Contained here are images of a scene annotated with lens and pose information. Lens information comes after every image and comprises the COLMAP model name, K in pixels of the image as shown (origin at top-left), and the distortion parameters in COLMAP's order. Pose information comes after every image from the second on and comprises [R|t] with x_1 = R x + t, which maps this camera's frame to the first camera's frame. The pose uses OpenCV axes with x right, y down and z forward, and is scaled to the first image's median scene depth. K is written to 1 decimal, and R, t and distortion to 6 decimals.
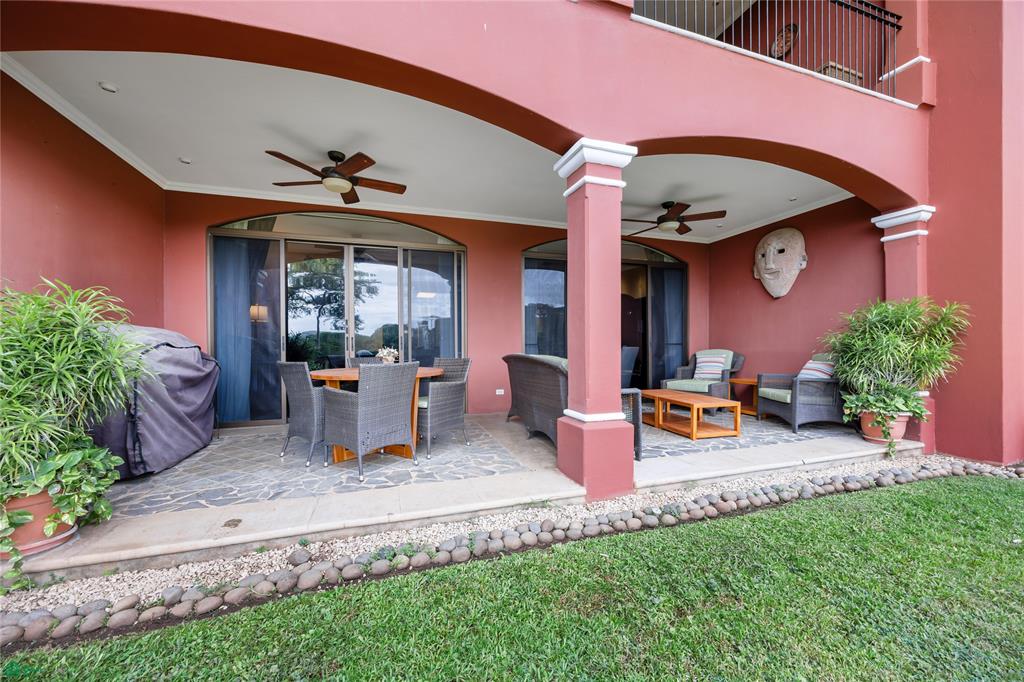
lens RADIAL K [[402.2, 0, 513.3], [0, 402.2, 339.6], [0, 0, 1]] dist [-0.003779, -0.000653]
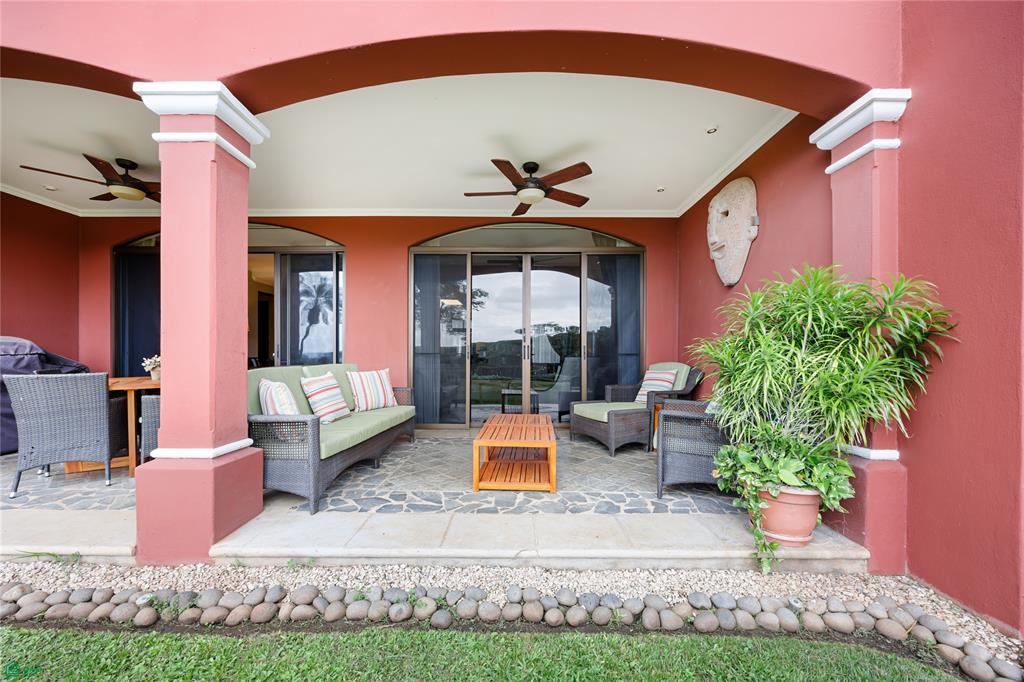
lens RADIAL K [[402.2, 0, 511.7], [0, 402.2, 348.4], [0, 0, 1]] dist [-0.003779, -0.000653]
pose [[0.945186, 0.001582, -0.326528, 0.739370], [-0.001191, 0.999998, 0.001396, -0.001777], [0.326530, -0.000931, 0.945186, 0.353582]]
